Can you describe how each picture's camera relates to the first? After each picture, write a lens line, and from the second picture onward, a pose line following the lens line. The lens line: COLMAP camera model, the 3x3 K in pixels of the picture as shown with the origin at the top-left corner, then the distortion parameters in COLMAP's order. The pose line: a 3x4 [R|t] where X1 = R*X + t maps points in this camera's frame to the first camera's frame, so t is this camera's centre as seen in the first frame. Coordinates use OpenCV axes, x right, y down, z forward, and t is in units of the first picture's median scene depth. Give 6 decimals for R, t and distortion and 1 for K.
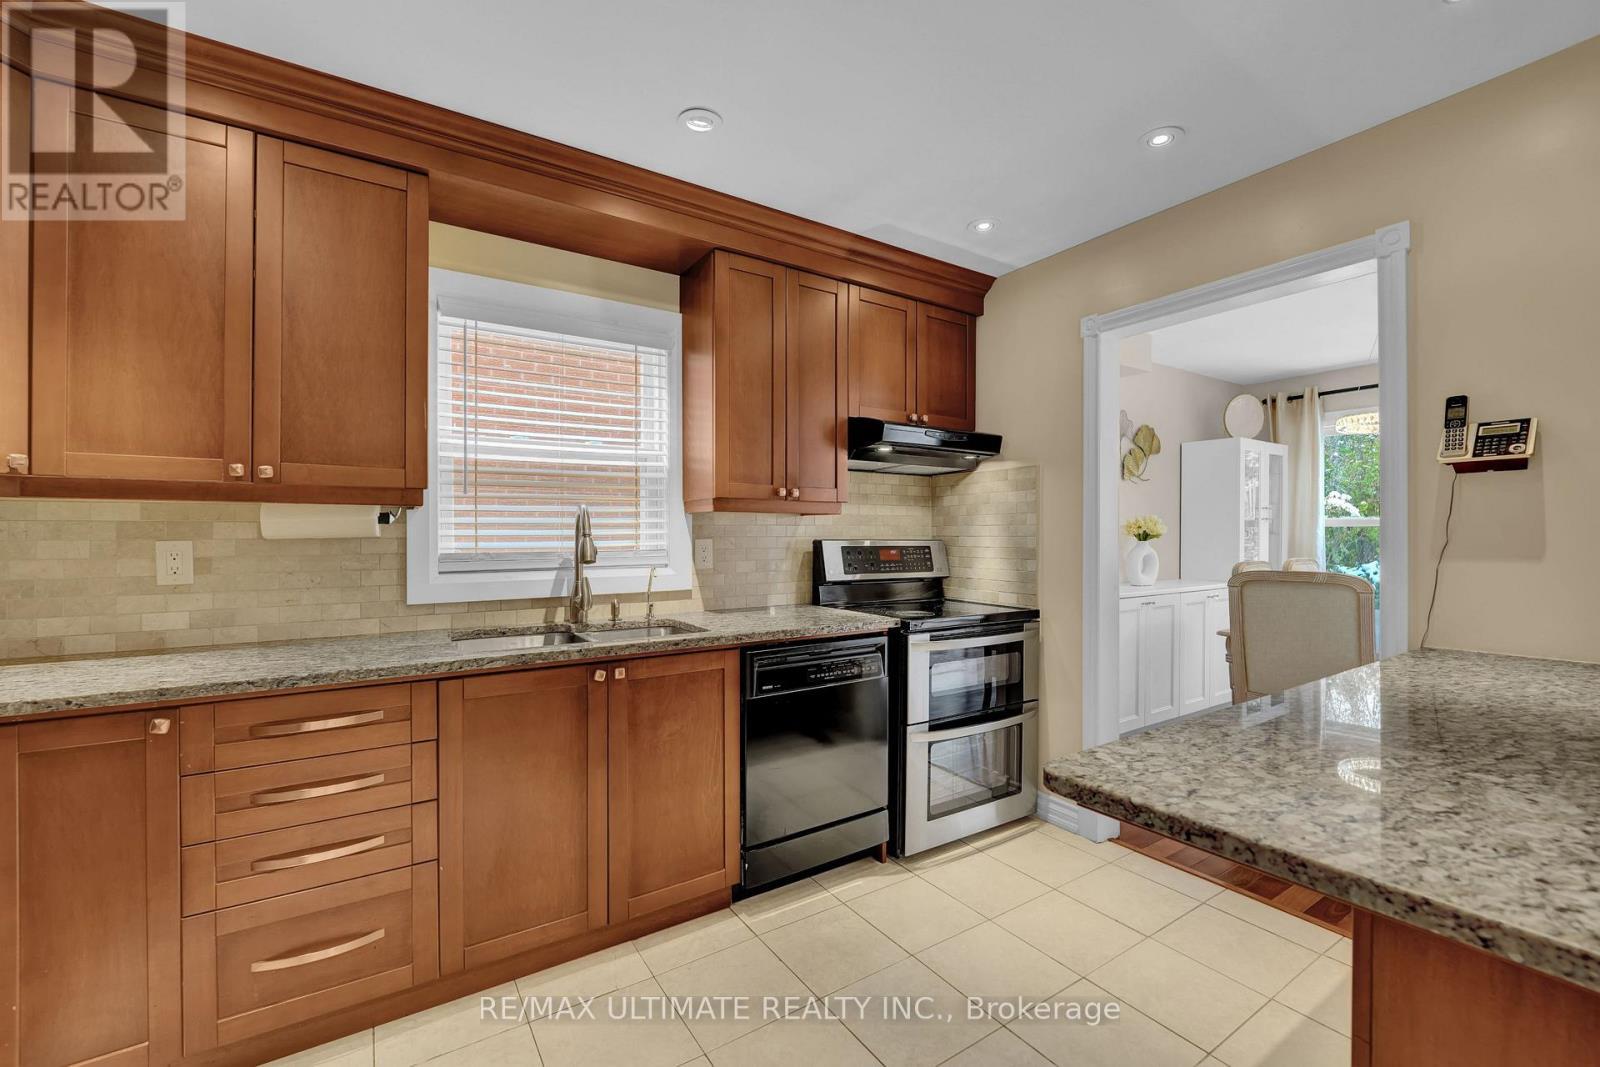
lens RADIAL K [[662.7, 0, 788.7], [0, 662.7, 535.8], [0, 0, 1]] dist [-0.017054, -0.000190]
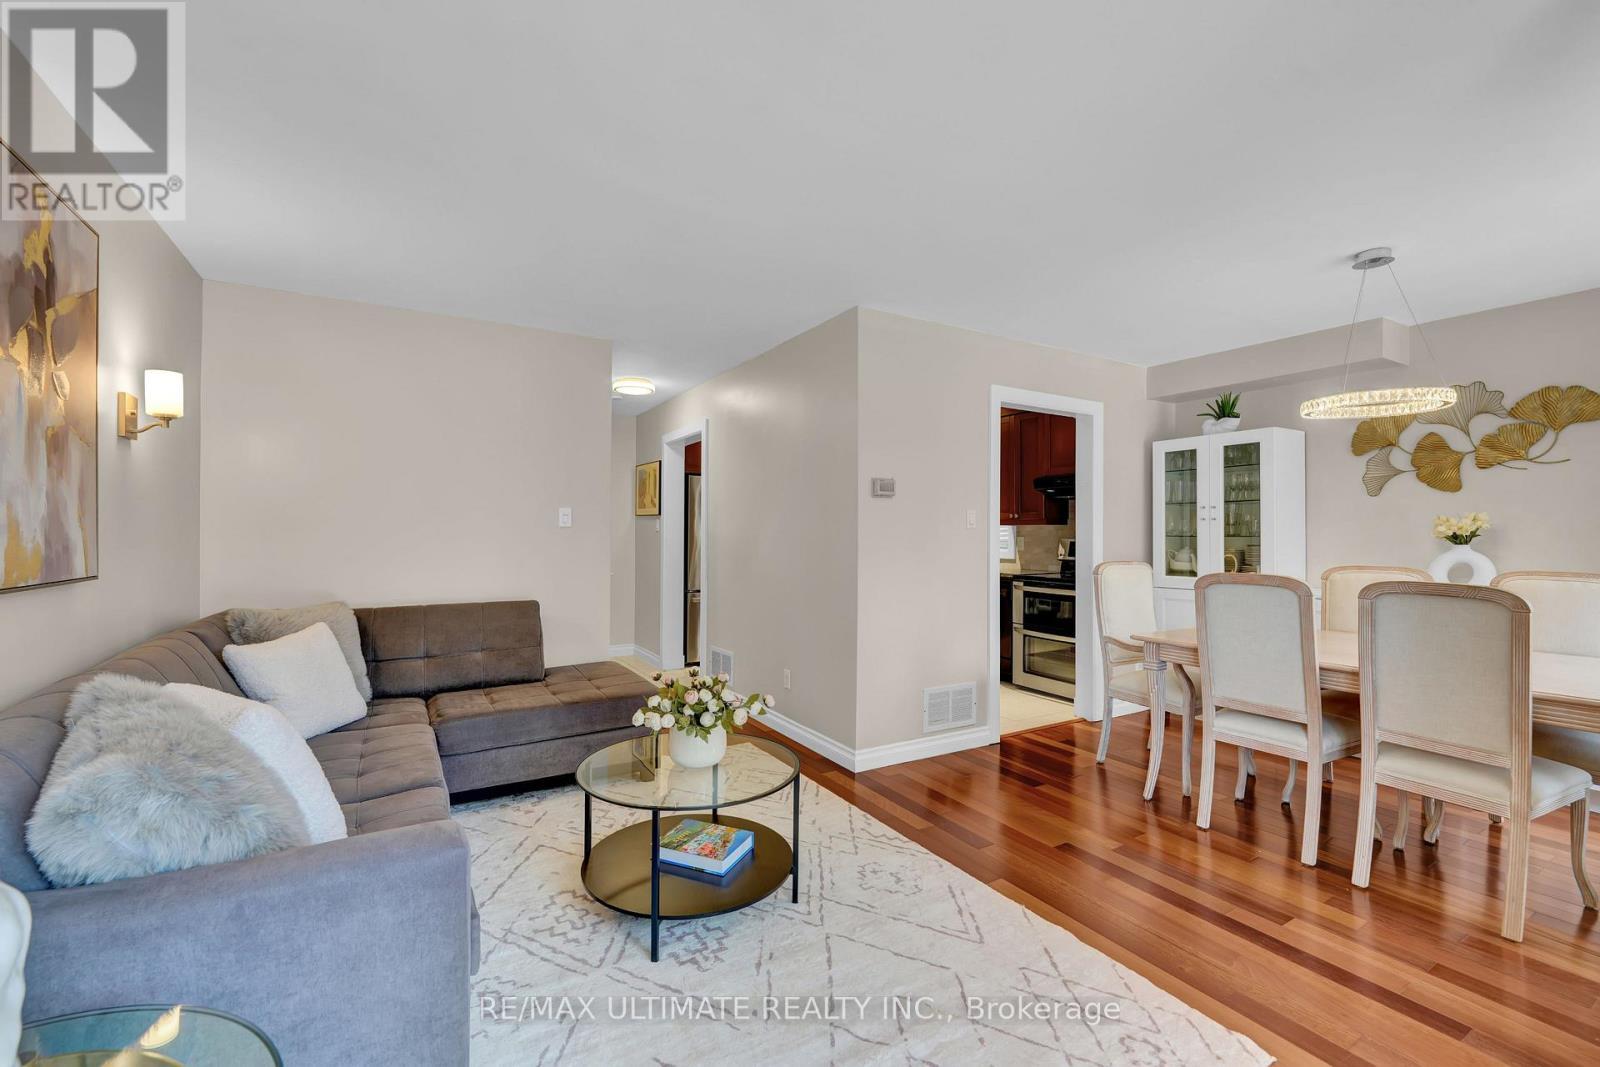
lens RADIAL K [[662.7, 0, 788.7], [0, 662.7, 535.8], [0, 0, 1]] dist [-0.017054, -0.000190]
pose [[-0.041652, 0.003174, -0.999127, 2.088448], [-0.005725, 0.999978, 0.003415, -0.000848], [0.999116, 0.005863, -0.041633, 0.311973]]
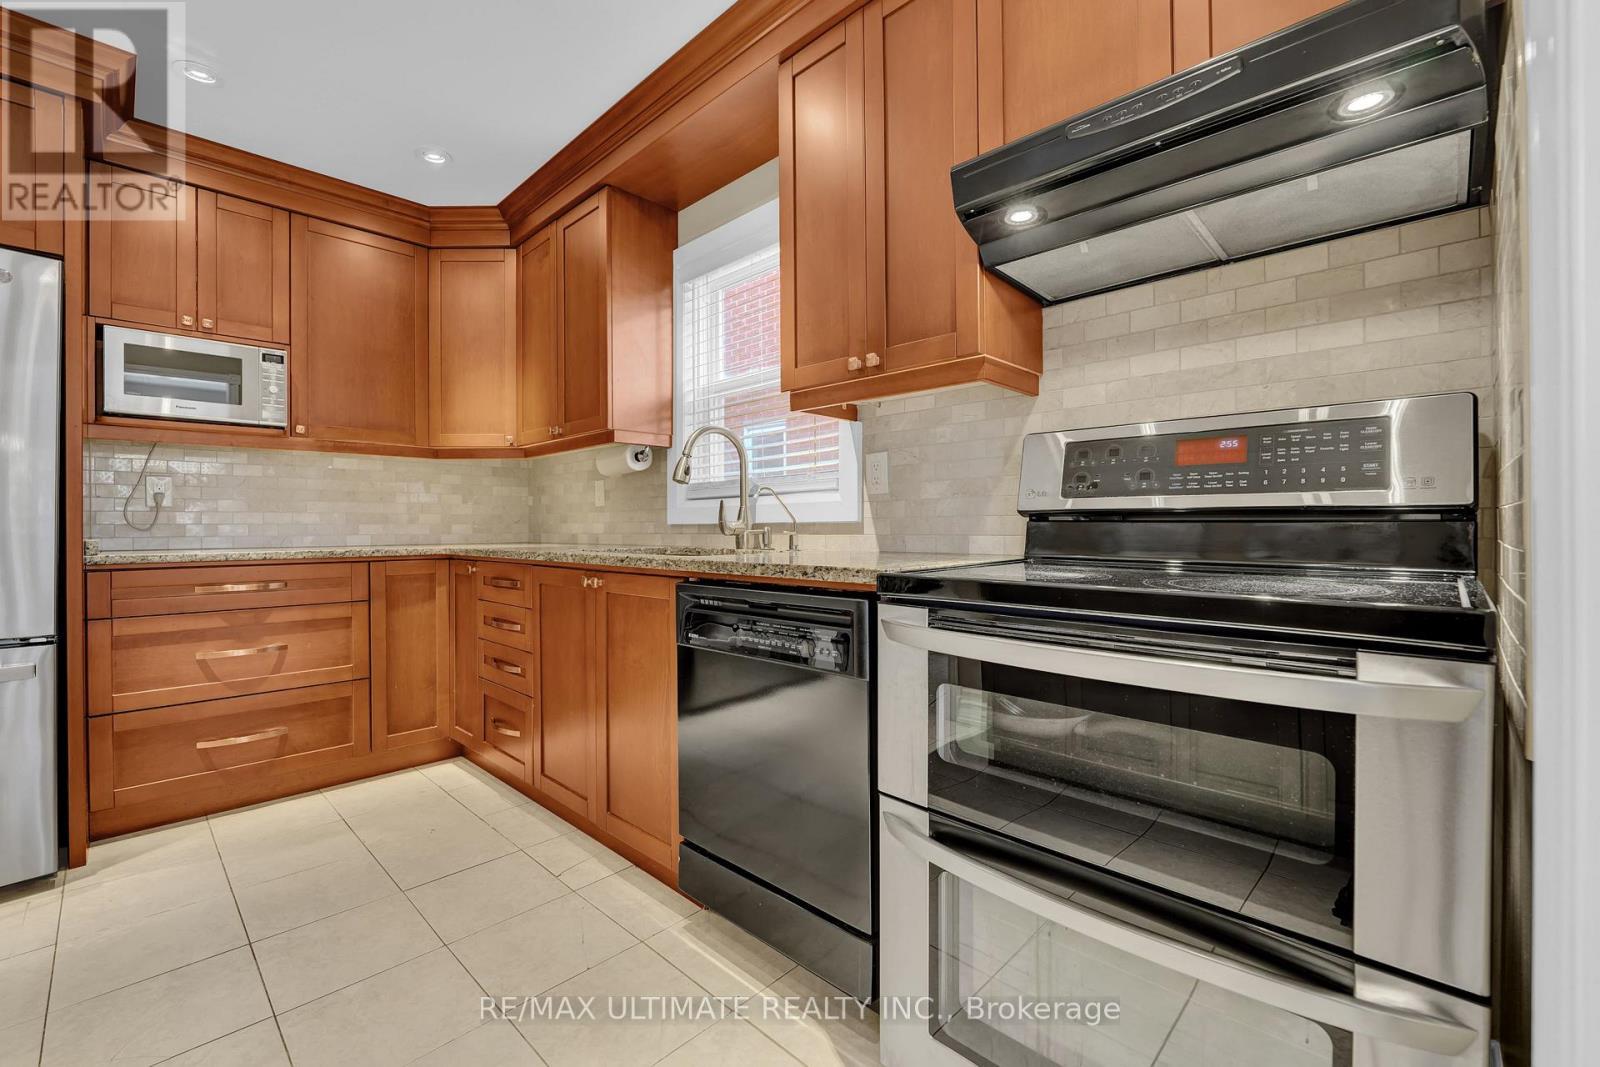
lens RADIAL K [[662.7, 0, 788.7], [0, 662.7, 535.8], [0, 0, 1]] dist [-0.017054, -0.000190]
pose [[0.226969, 0.014153, -0.973799, 0.551659], [0.002022, 0.999885, 0.015003, 0.083813], [0.973900, -0.005375, 0.226914, 0.731461]]
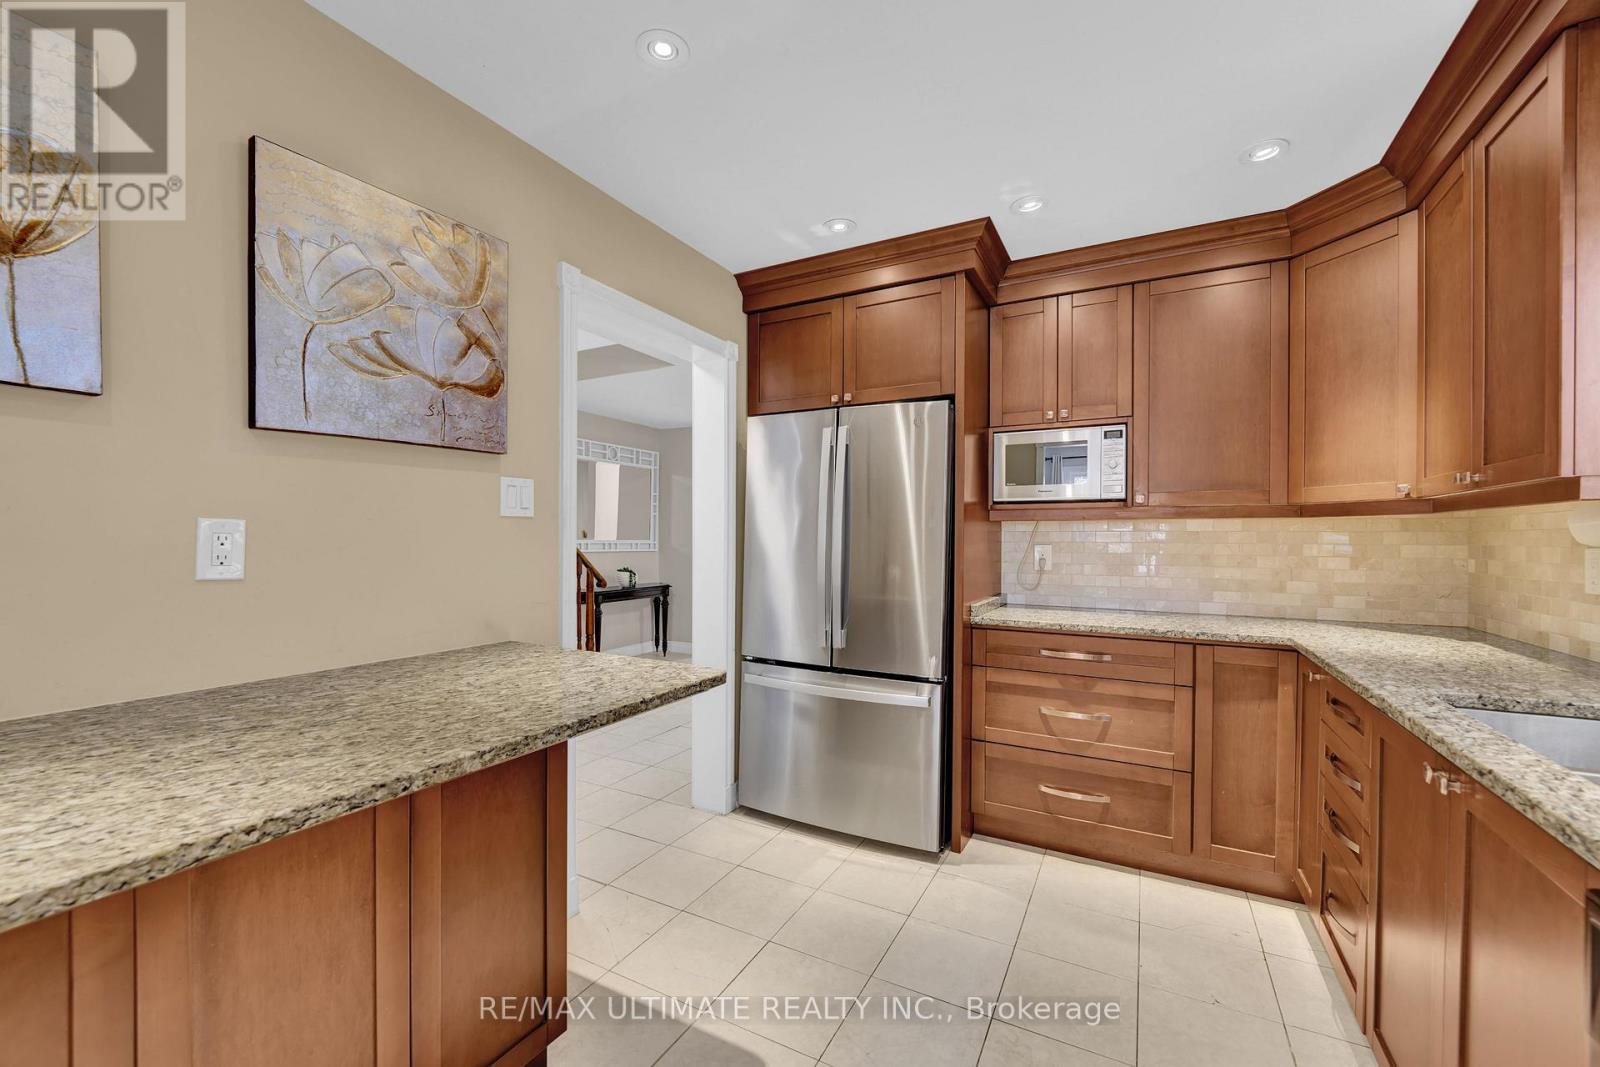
lens RADIAL K [[639.6, 0, 800.4], [0, 639.6, 544.4], [0, 0, 1]] dist [-0.018141, 0.000008]
pose [[-0.873411, -0.001689, -0.486981, 0.338199], [-0.006353, 0.999948, 0.007925, 0.004286], [0.486942, 0.010016, -0.873377, 0.821289]]
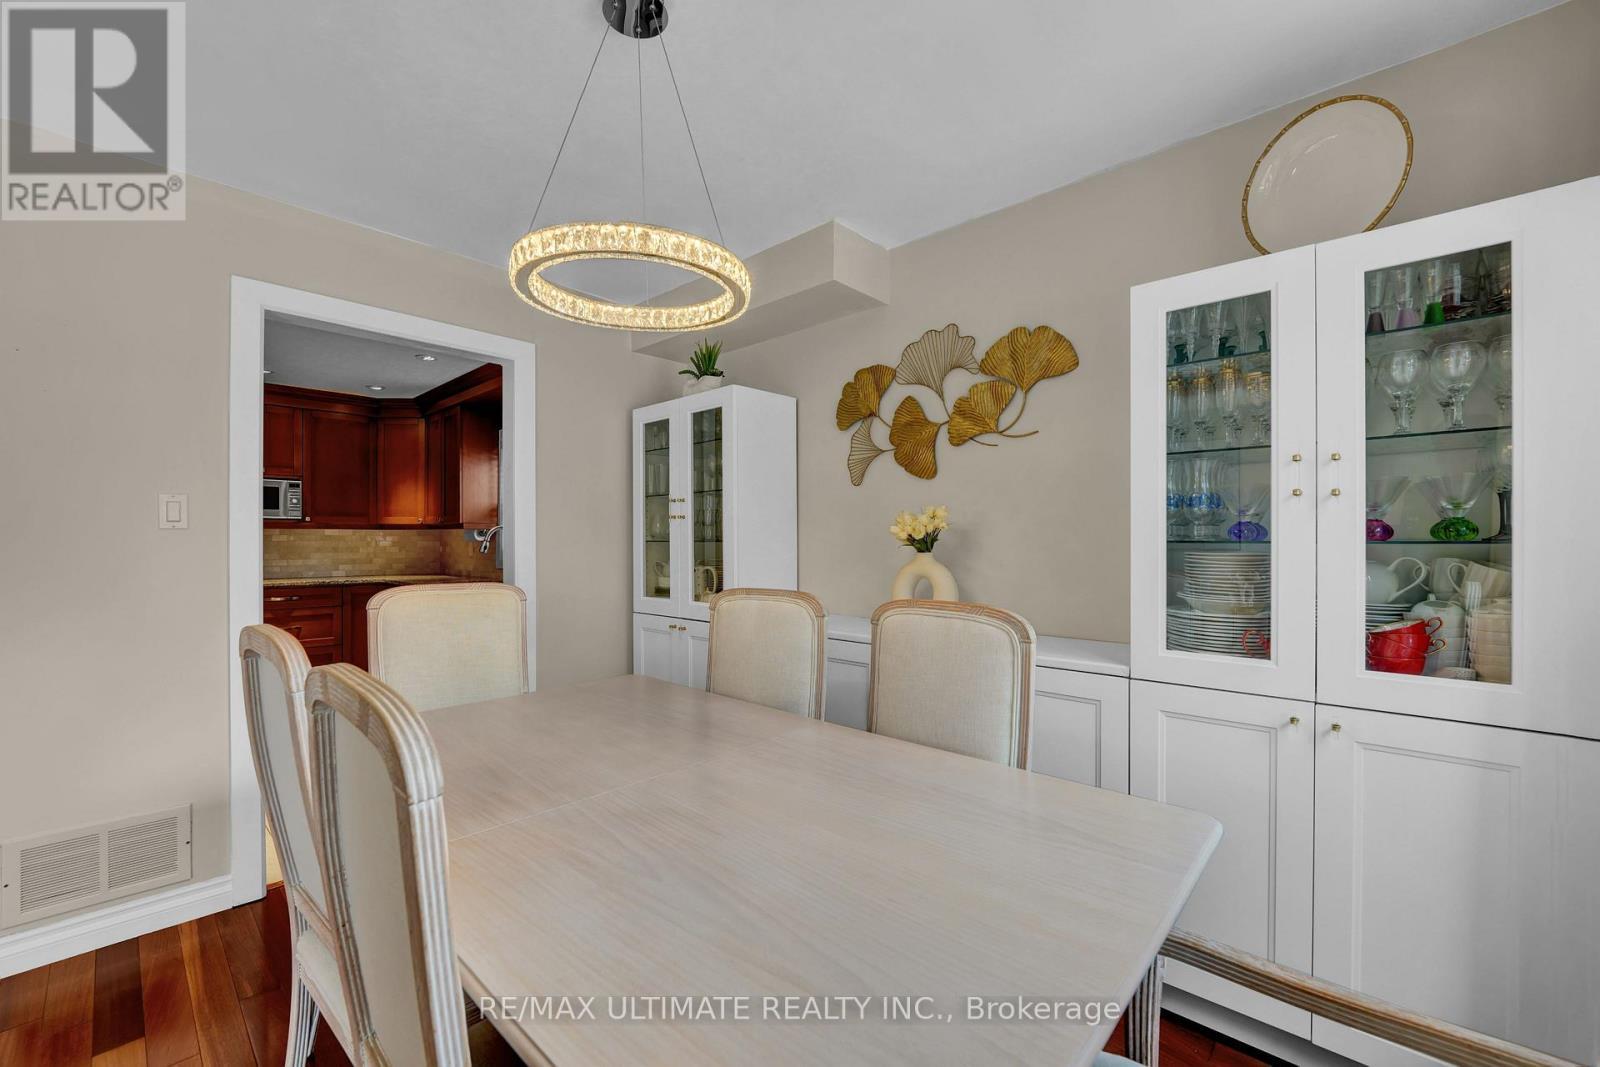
lens RADIAL K [[639.6, 0, 800.4], [0, 639.6, 544.4], [0, 0, 1]] dist [-0.018141, 0.000008]
pose [[0.262773, 0.008827, -0.964817, 1.583068], [-0.003147, 0.999961, 0.008292, -0.004442], [0.964852, 0.000857, 0.262791, 1.144774]]
